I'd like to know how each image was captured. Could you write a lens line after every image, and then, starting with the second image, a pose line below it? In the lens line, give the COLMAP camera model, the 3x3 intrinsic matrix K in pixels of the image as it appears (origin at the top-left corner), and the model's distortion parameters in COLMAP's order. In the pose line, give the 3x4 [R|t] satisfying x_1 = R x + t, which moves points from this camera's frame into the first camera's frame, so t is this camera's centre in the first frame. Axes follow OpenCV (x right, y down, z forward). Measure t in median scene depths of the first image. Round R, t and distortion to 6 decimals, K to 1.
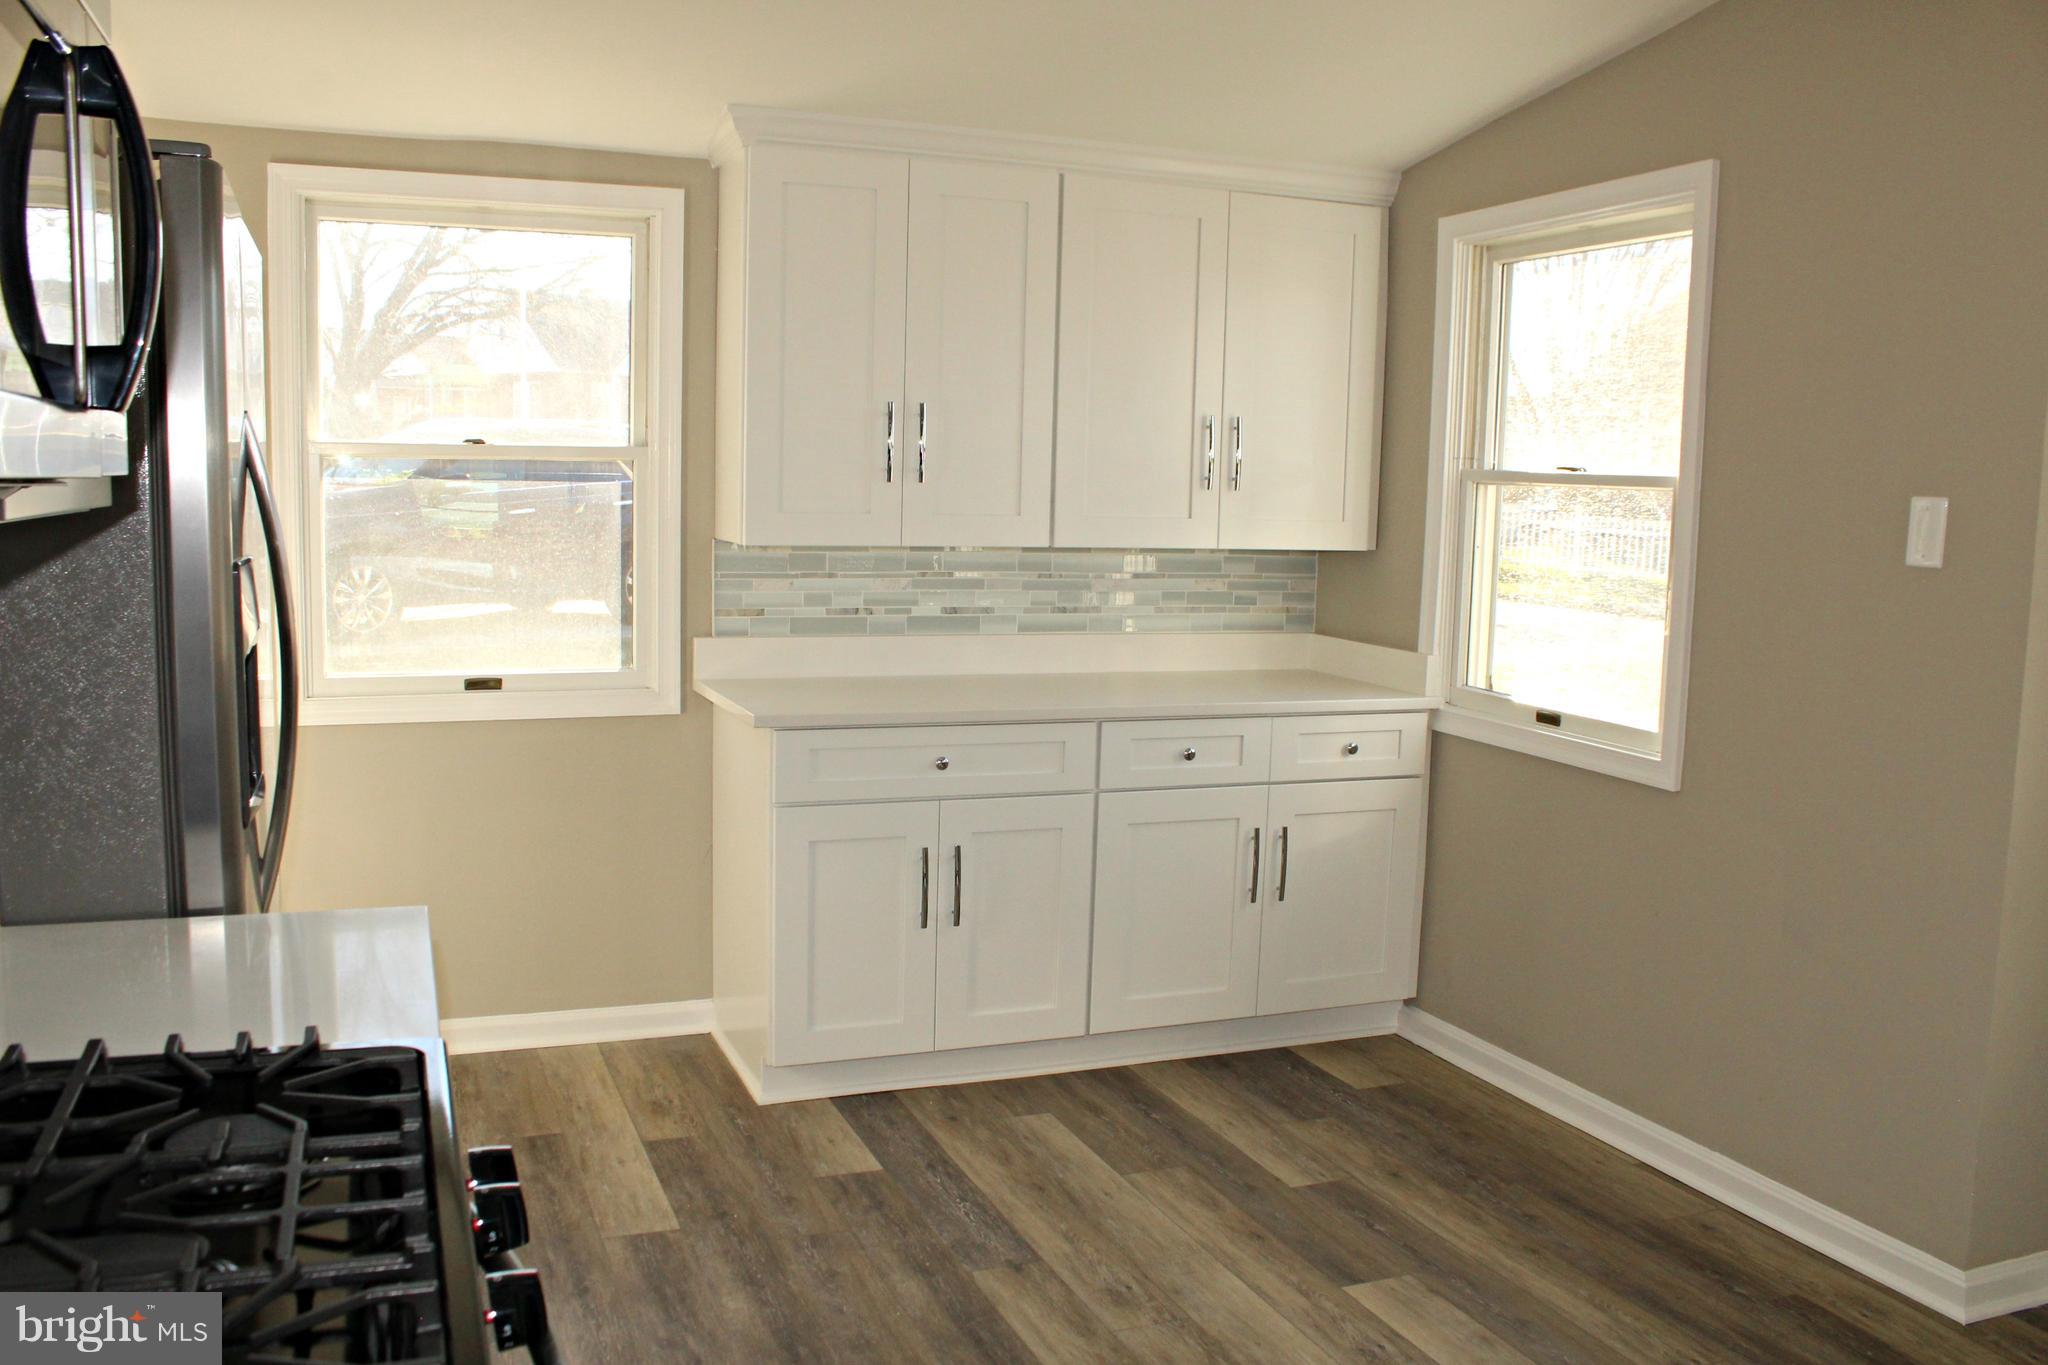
lens RADIAL K [[1714.3, 0, 1021.6], [0, 1714.3, 702.0], [0, 0, 1]] dist [-0.166046, 0.146933]
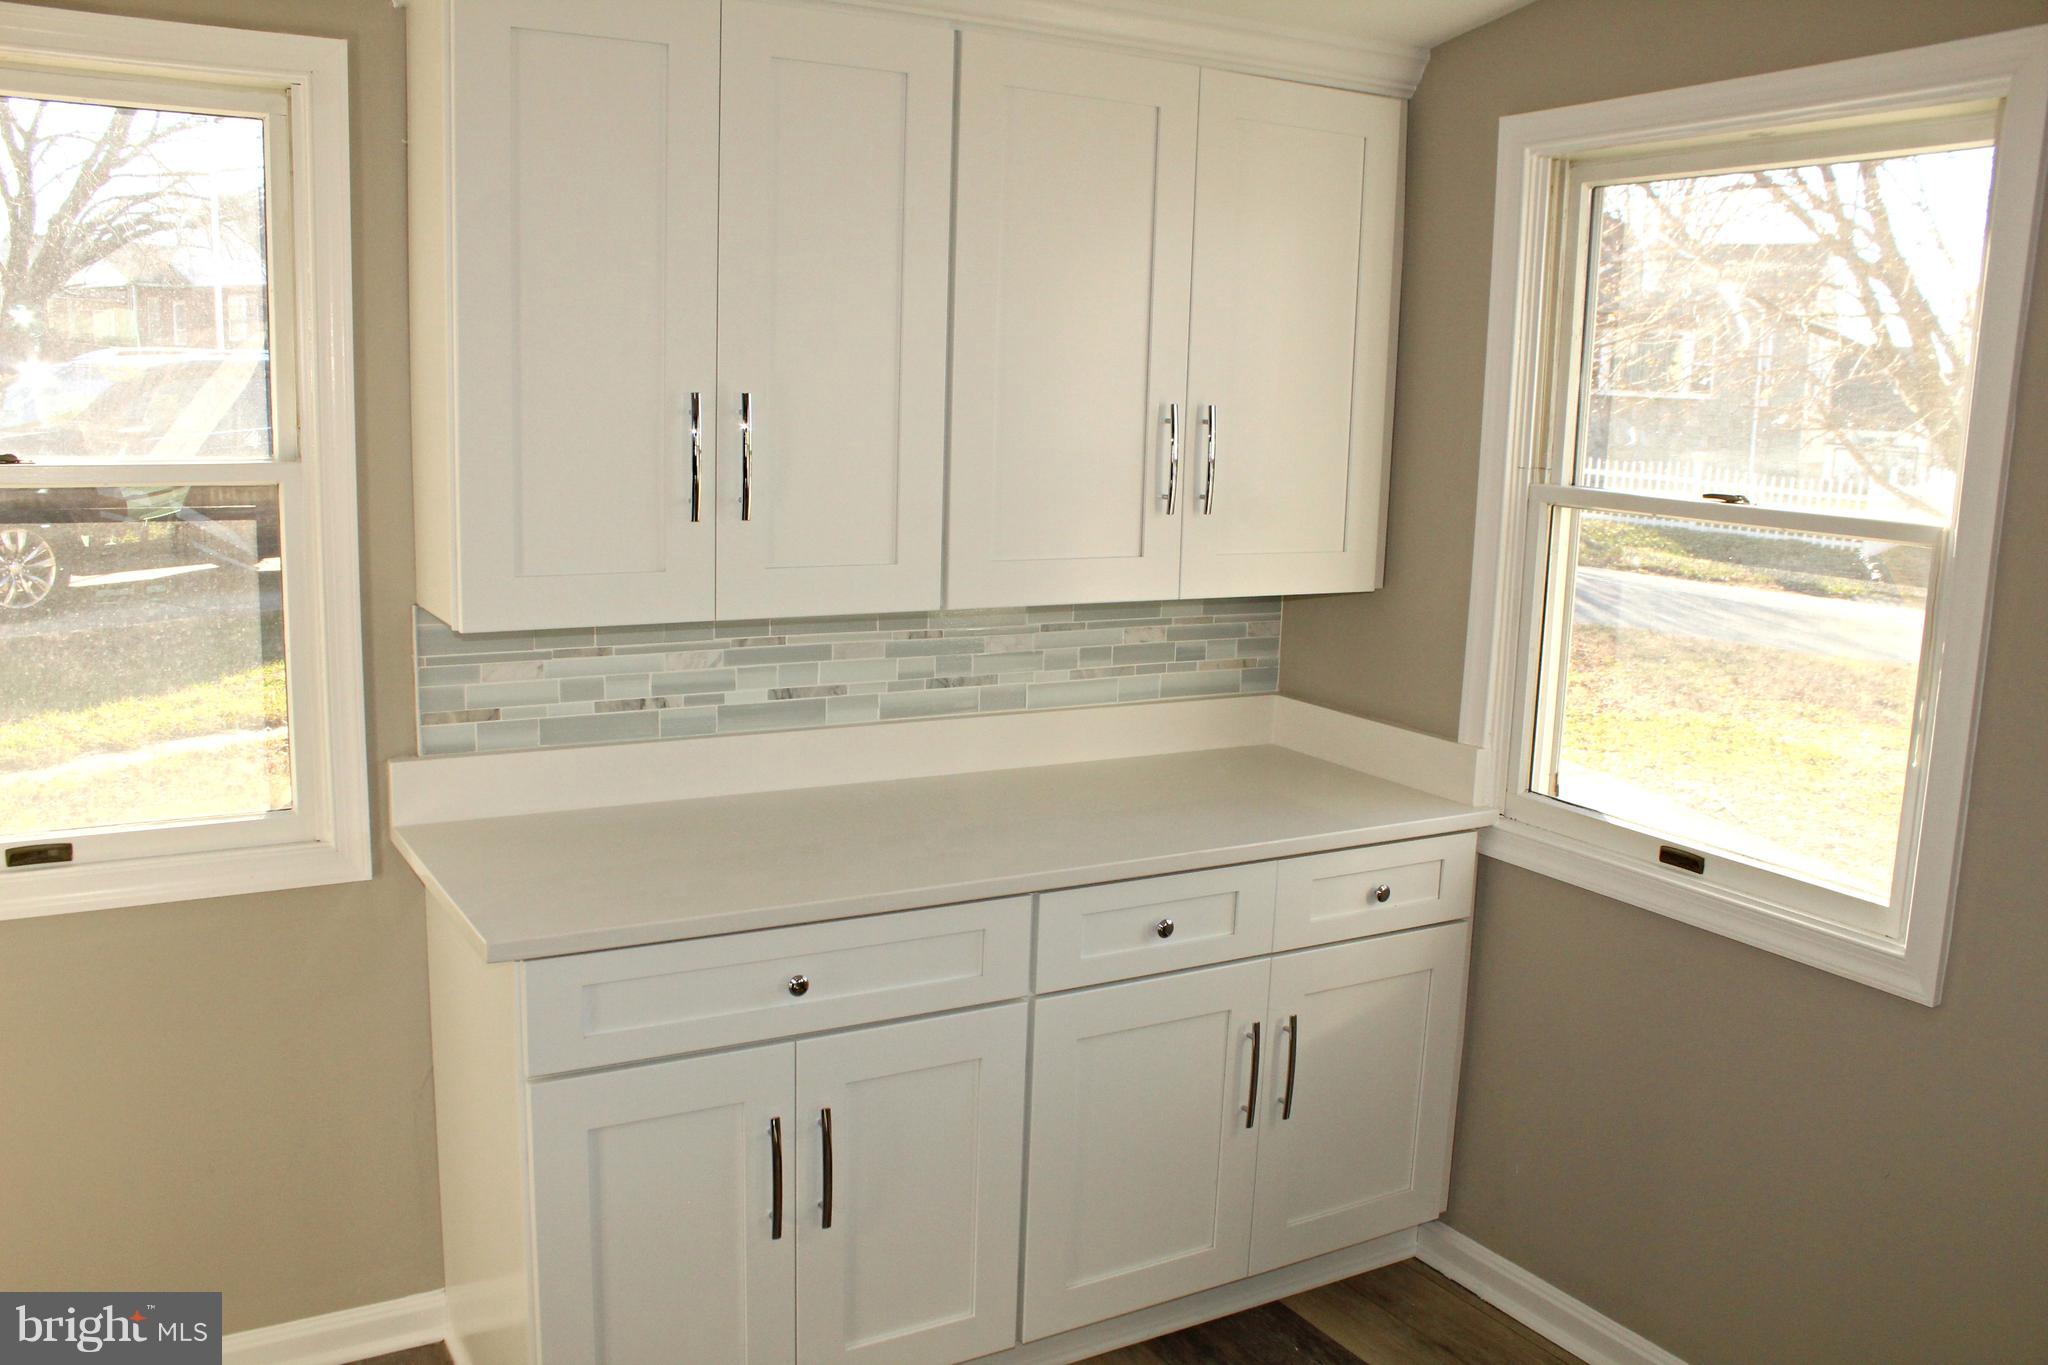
lens RADIAL K [[1714.3, 0, 1021.6], [0, 1714.3, 702.0], [0, 0, 1]] dist [-0.166046, 0.146933]
pose [[0.989330, -0.023140, 0.143845, -0.047414], [0.015947, 0.998573, 0.050963, -0.086996], [-0.144820, -0.048126, 0.988287, 0.342854]]
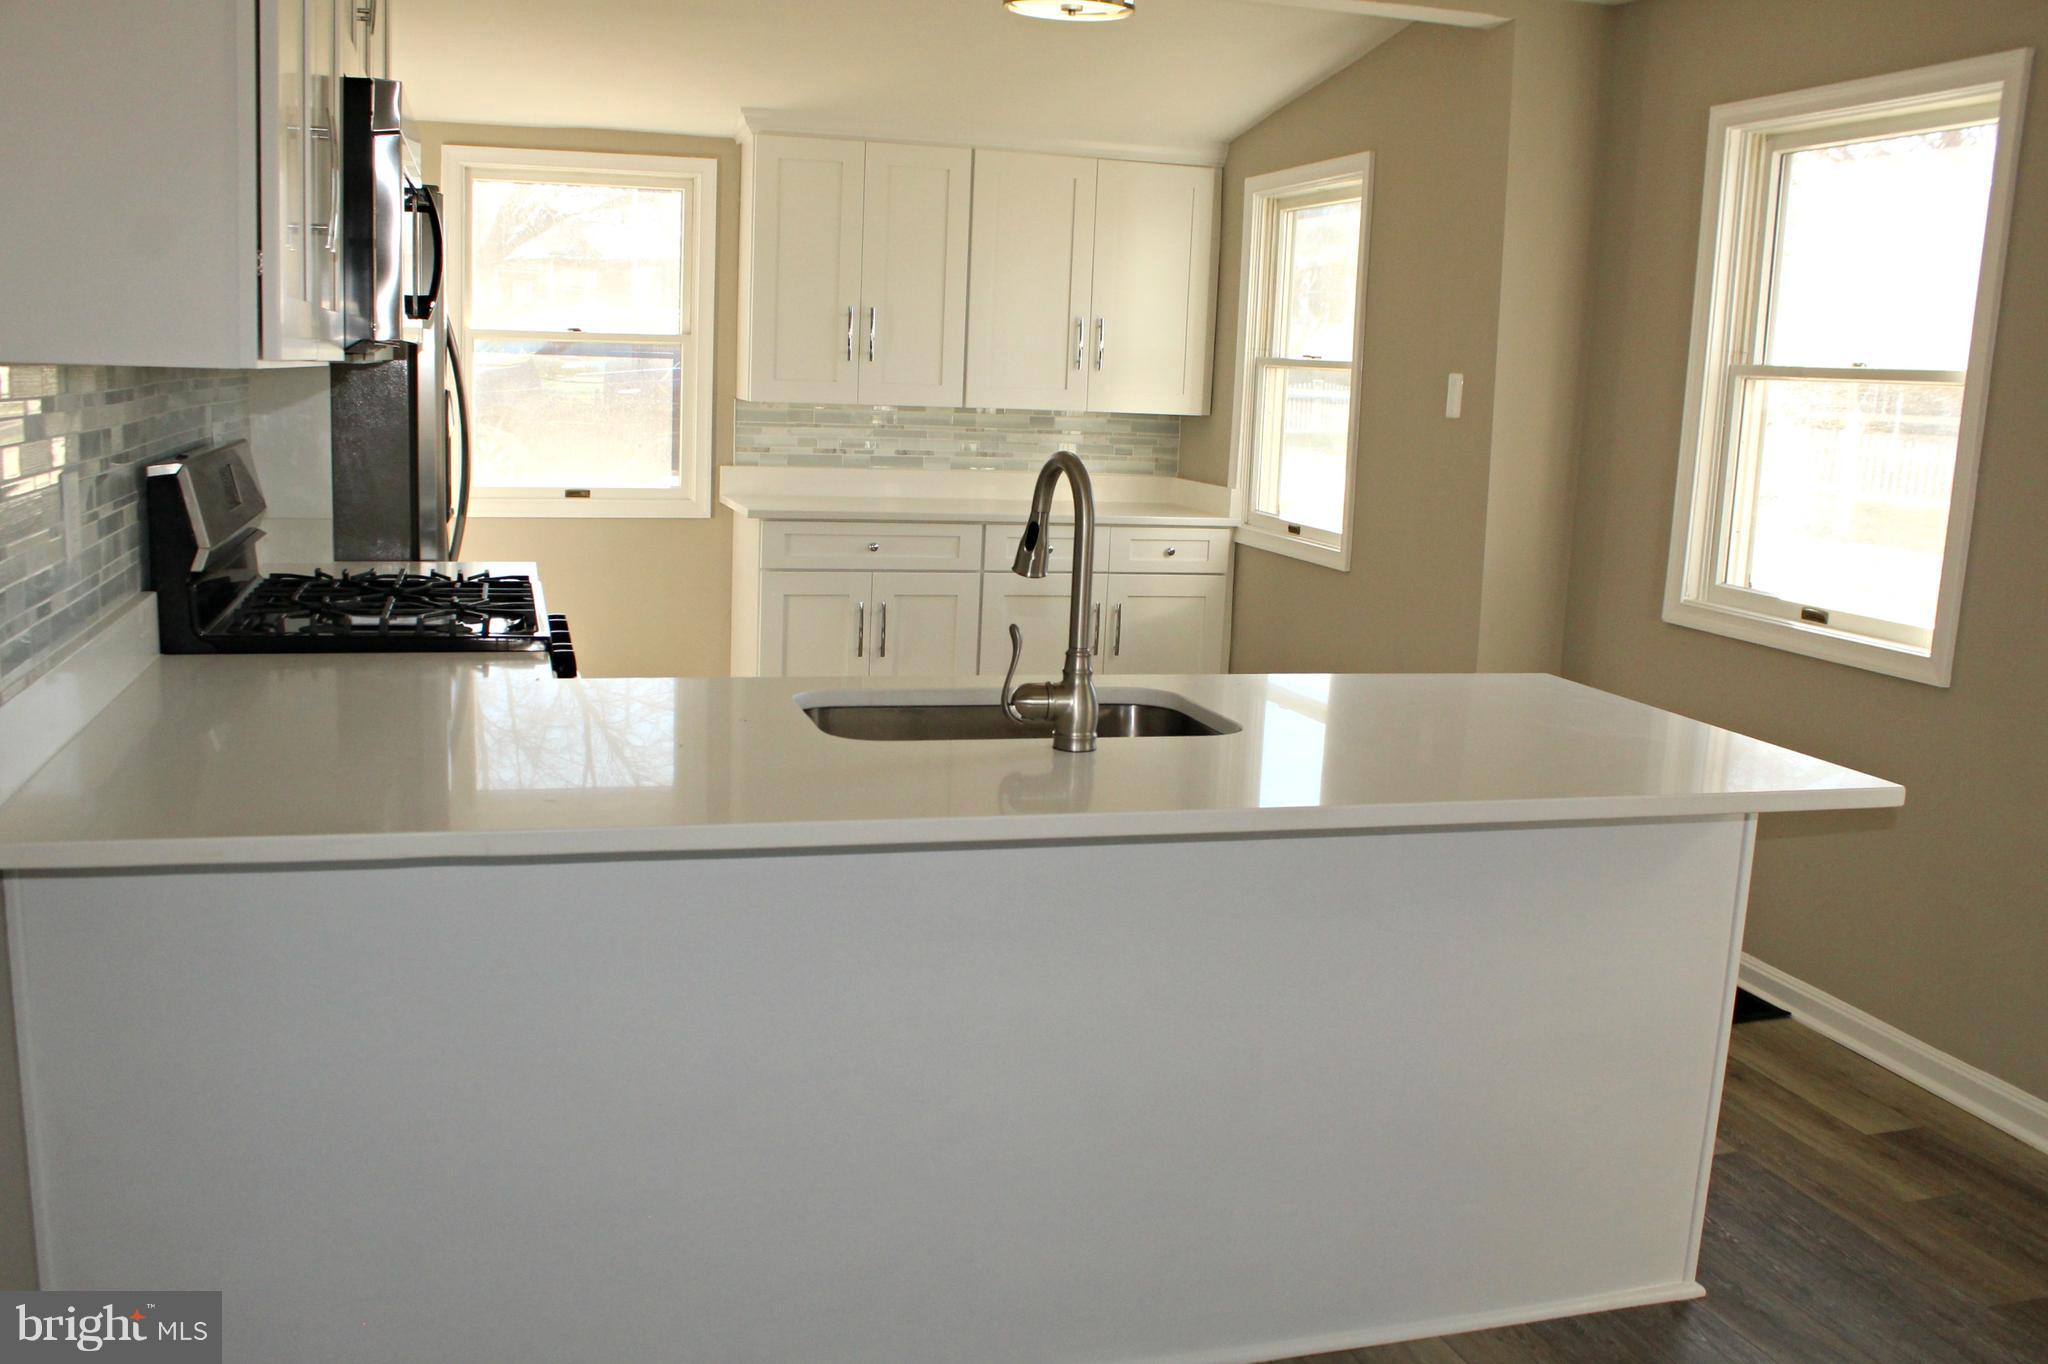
lens RADIAL K [[1831.6, 0, 1032.8], [0, 1831.6, 686.6], [0, 0, 1]] dist [-0.161154, 0.165815]
pose [[0.996915, 0.028043, -0.073307, 0.193331], [-0.024991, 0.998795, 0.042227, 0.078258], [0.074403, -0.040265, 0.996415, -0.540537]]
